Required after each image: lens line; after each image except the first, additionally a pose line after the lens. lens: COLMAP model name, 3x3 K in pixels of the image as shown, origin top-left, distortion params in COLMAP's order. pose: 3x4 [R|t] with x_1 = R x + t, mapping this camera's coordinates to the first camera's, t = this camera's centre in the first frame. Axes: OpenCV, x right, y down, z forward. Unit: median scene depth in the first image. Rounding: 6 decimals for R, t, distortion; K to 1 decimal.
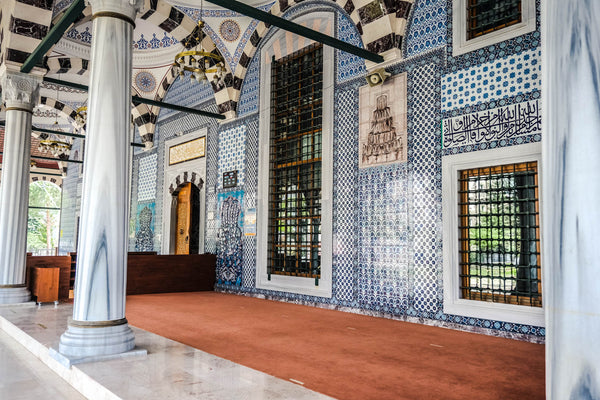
lens RADIAL K [[520.6, 0, 300.5], [0, 520.6, 200.6], [0, 0, 1]] dist [-0.002629, -0.022288]
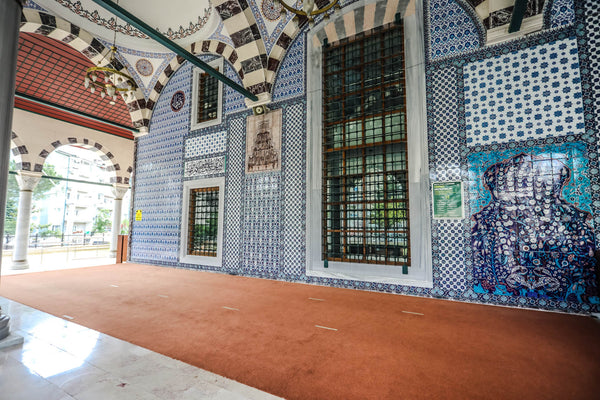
lens RADIAL K [[358.7, 0, 299.7], [0, 358.7, 199.7], [0, 0, 1]] dist [0.000335, 0.001433]
pose [[0.955930, 0.020615, 0.292869, -0.265643], [-0.022020, 0.999756, 0.001502, 0.025396], [-0.292766, -0.007885, 0.956152, 0.339376]]
